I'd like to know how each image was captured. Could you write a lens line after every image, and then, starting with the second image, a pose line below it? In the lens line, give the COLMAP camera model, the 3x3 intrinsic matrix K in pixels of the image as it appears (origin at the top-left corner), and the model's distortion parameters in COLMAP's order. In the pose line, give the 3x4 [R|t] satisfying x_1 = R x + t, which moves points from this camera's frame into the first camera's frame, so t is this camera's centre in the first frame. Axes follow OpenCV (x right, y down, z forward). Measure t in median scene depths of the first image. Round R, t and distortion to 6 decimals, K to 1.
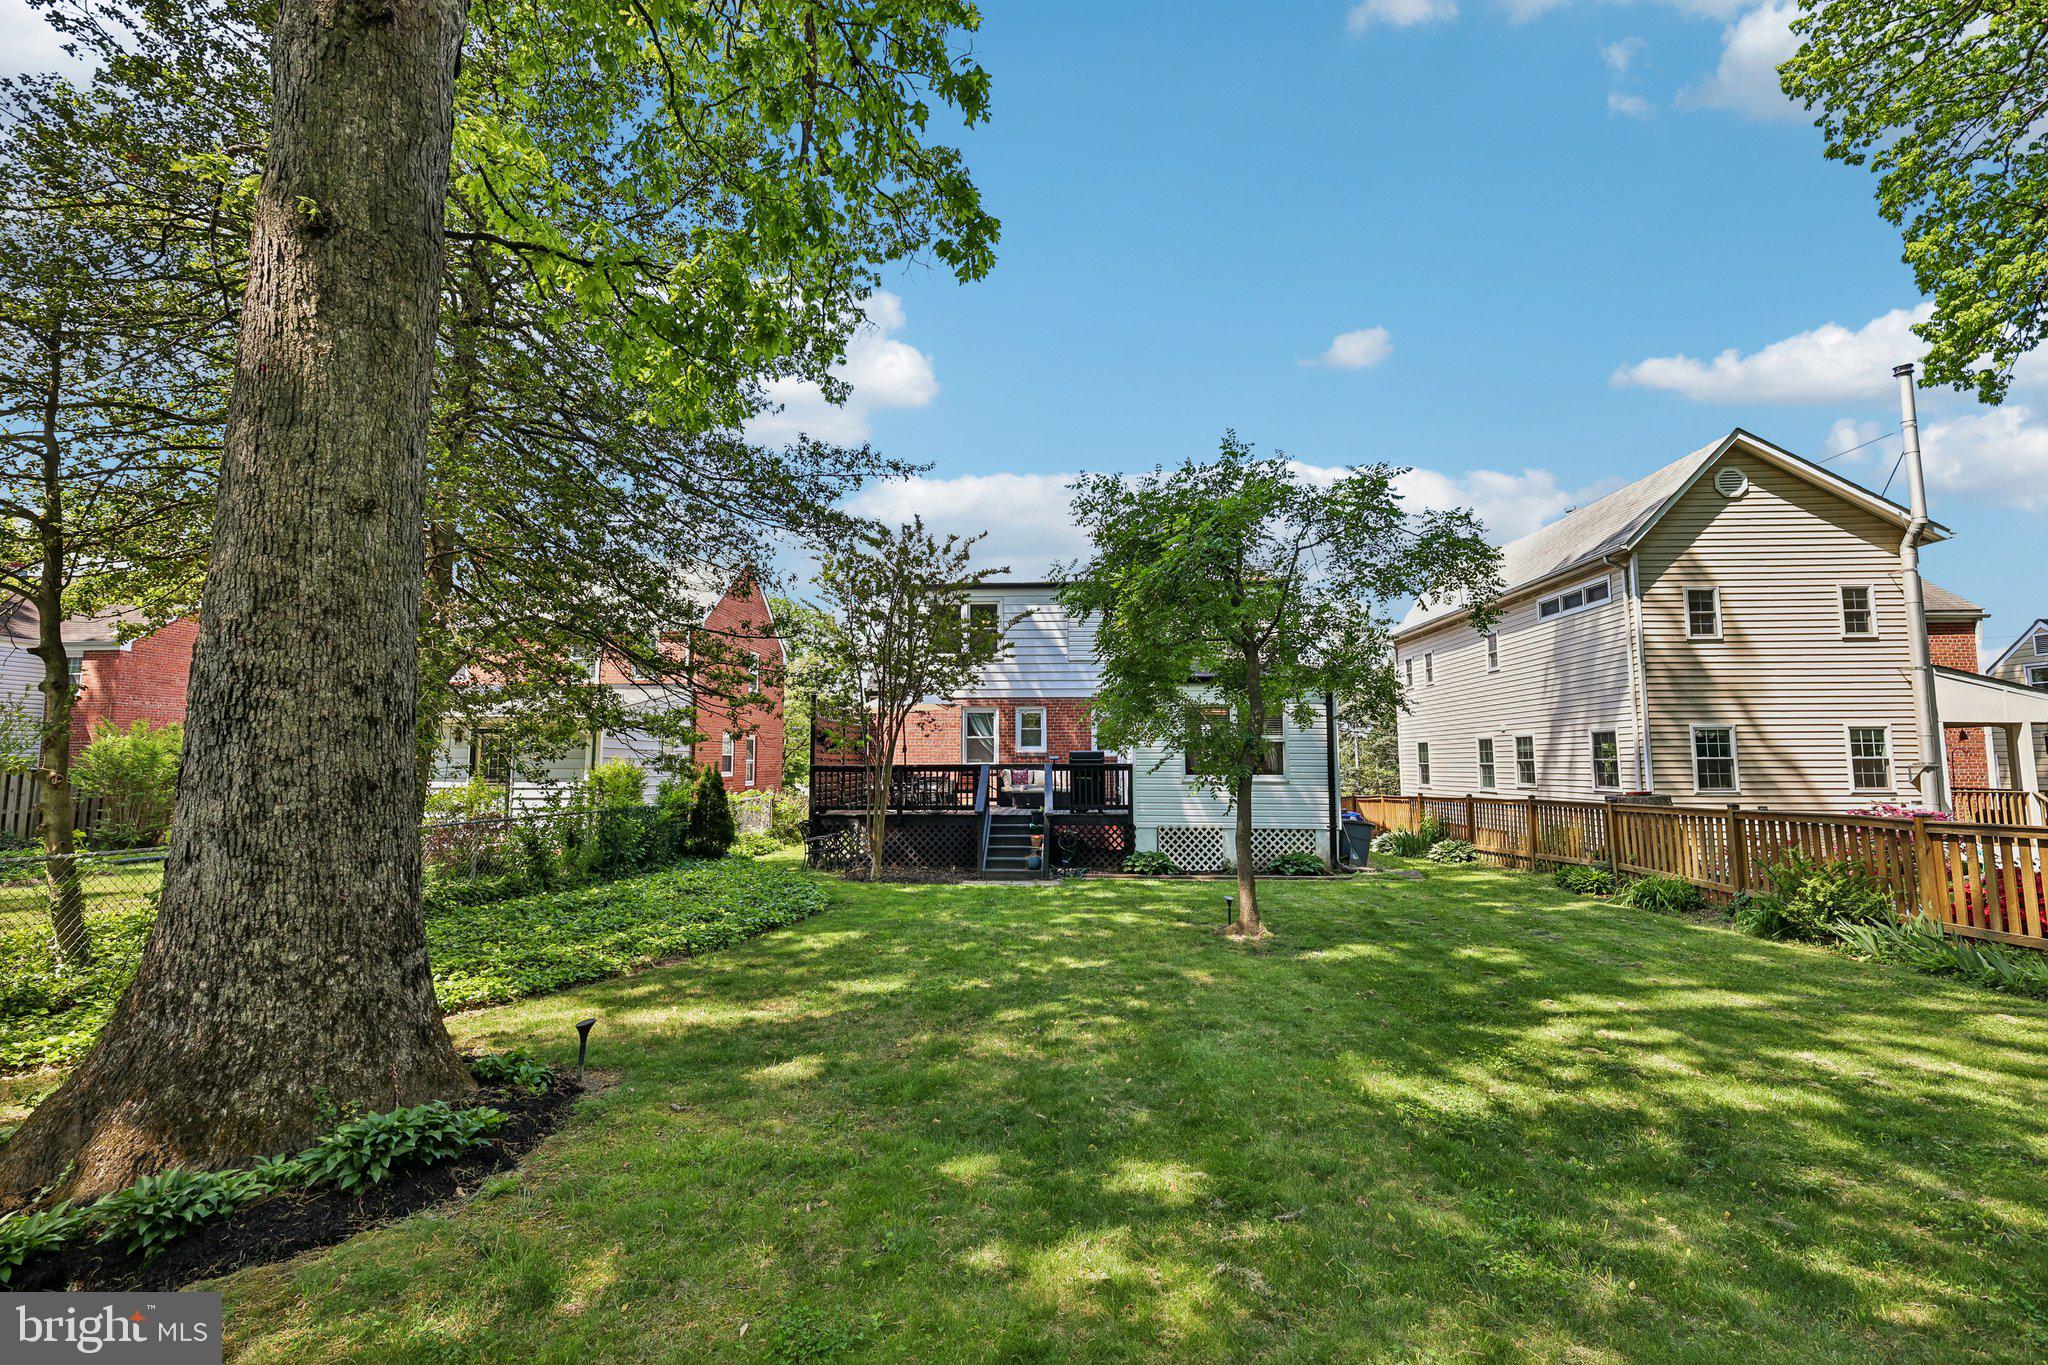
lens RADIAL K [[896.8, 0, 1013.0], [0, 896.8, 678.4], [0, 0, 1]] dist [0.004922, -0.000211]
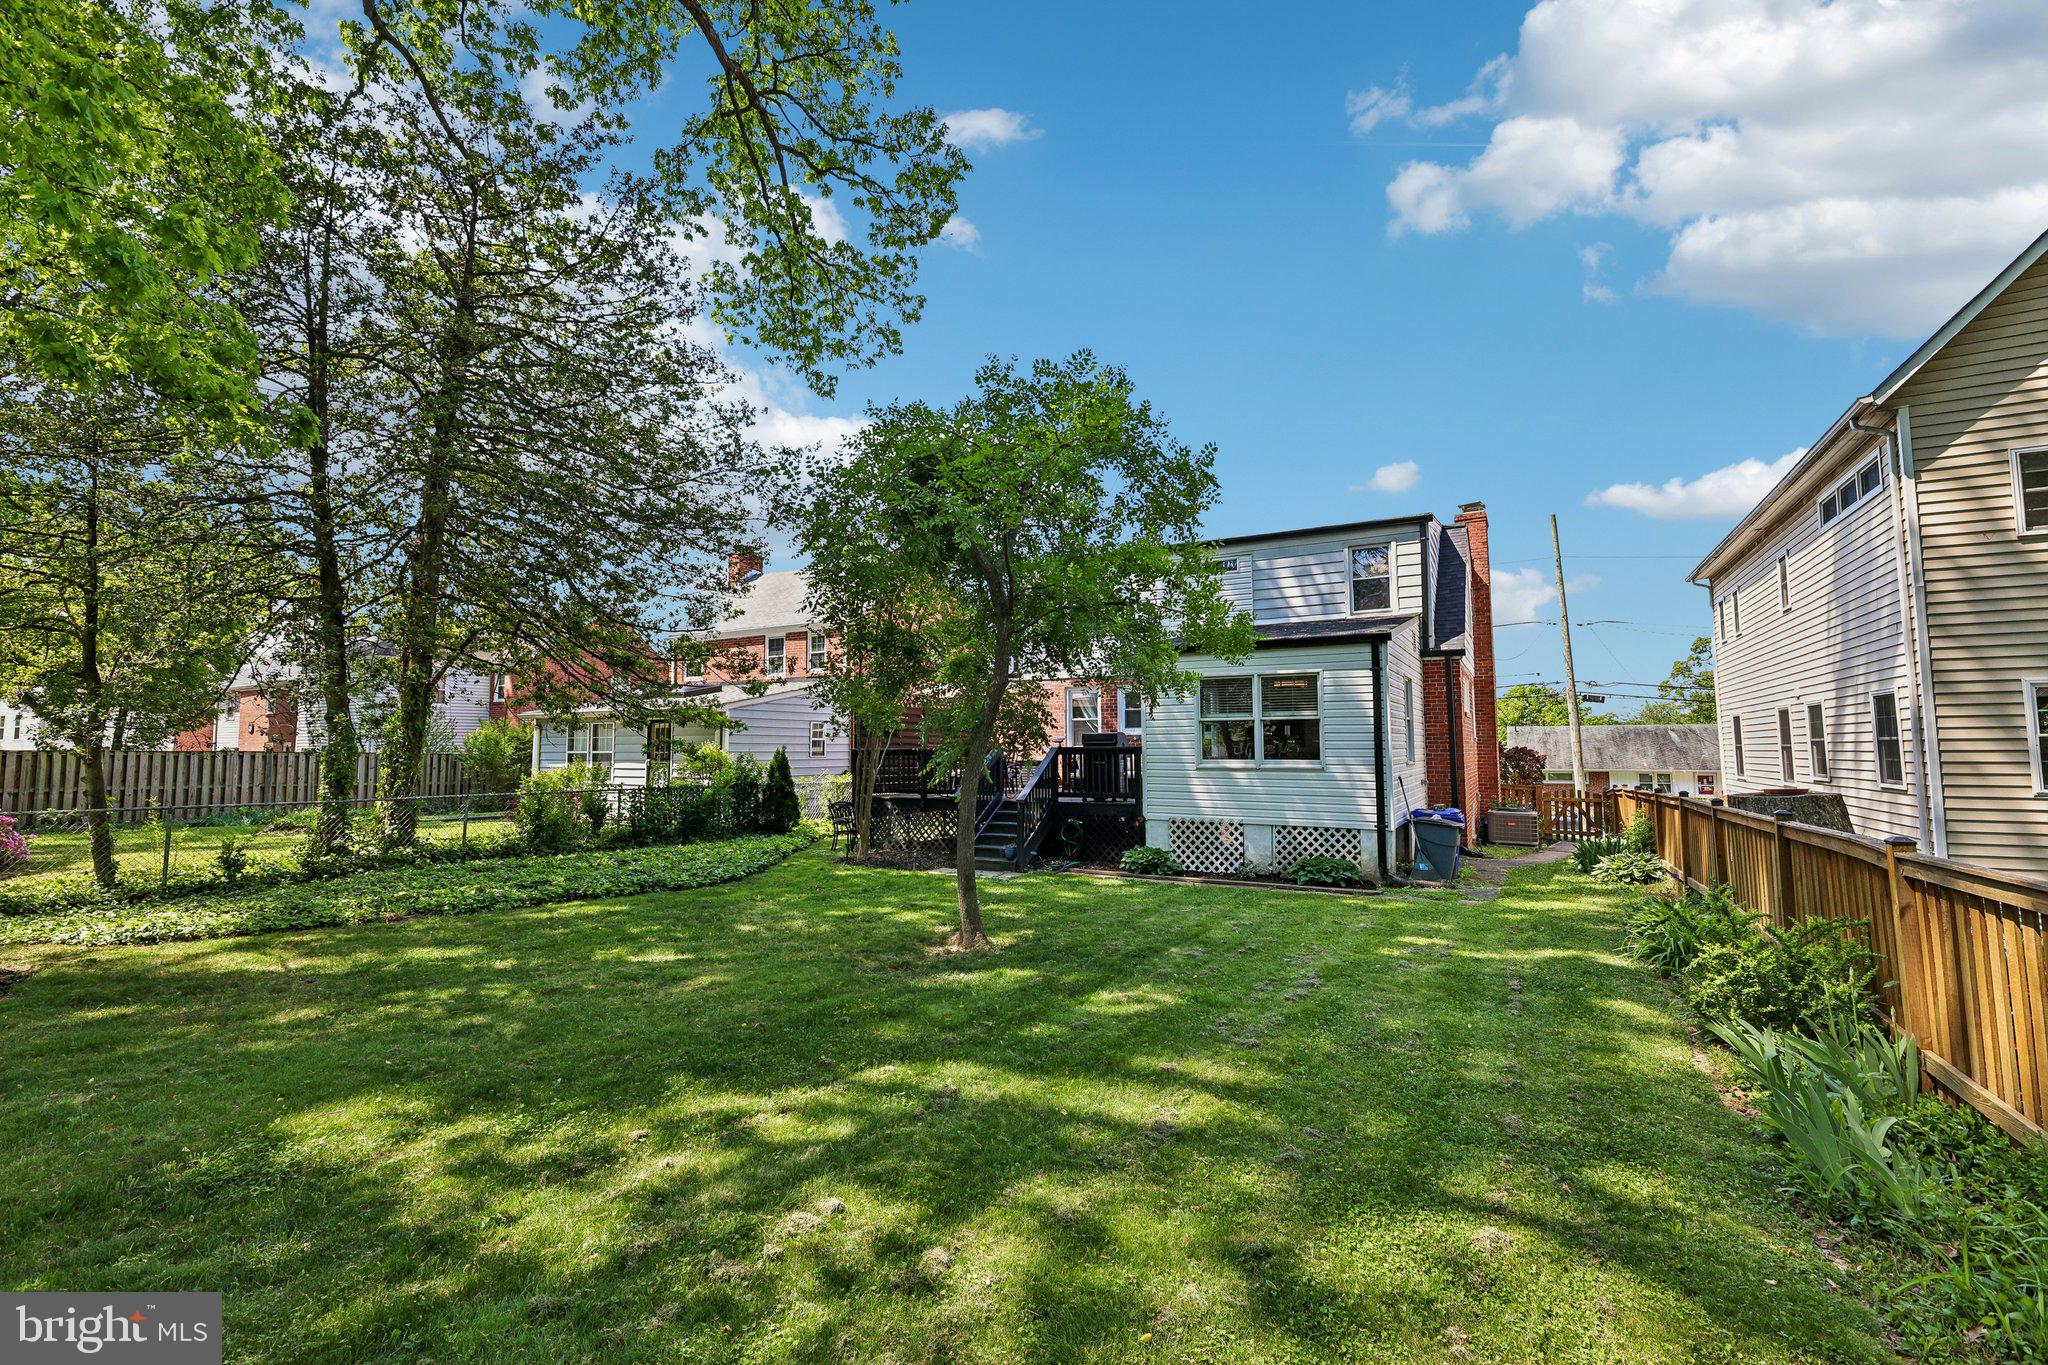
lens RADIAL K [[896.8, 0, 1016.2], [0, 896.8, 674.4], [0, 0, 1]] dist [0.004922, -0.000211]
pose [[0.892676, -0.038712, -0.449032, 0.422427], [0.044312, 0.999016, 0.001966, 0.017853], [0.448514, -0.021653, 0.893513, 0.163286]]
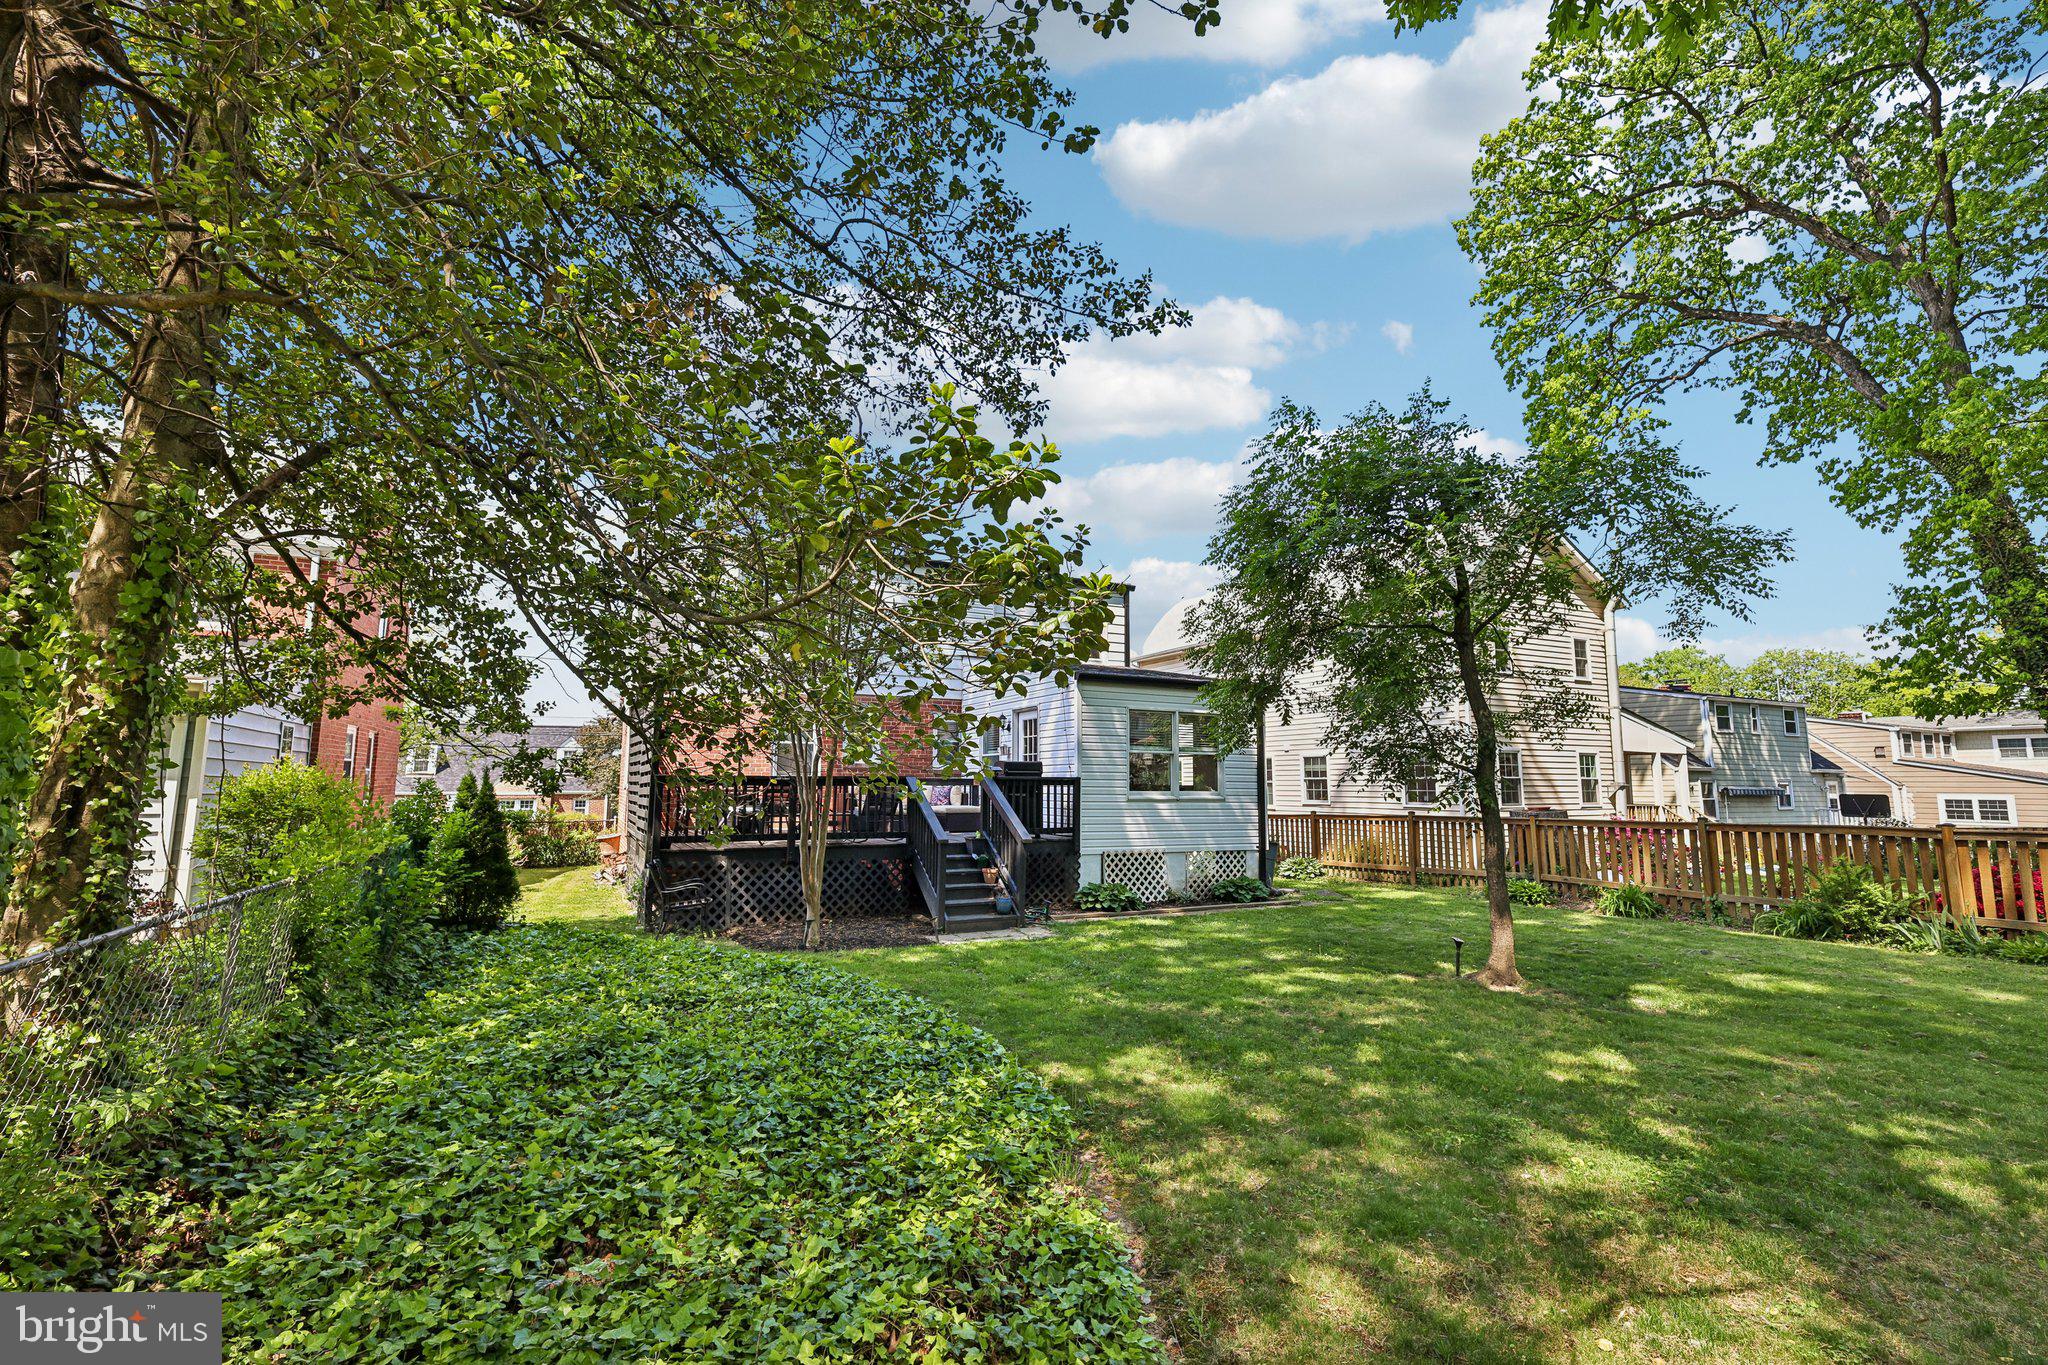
lens RADIAL K [[896.8, 0, 1023.3], [0, 896.8, 687.3], [0, 0, 1]] dist [0.004922, -0.000211]
pose [[0.866719, 0.059802, 0.495200, -0.327457], [-0.053900, 0.998202, -0.026210, 0.036936], [-0.495877, -0.003975, 0.868384, 0.307972]]
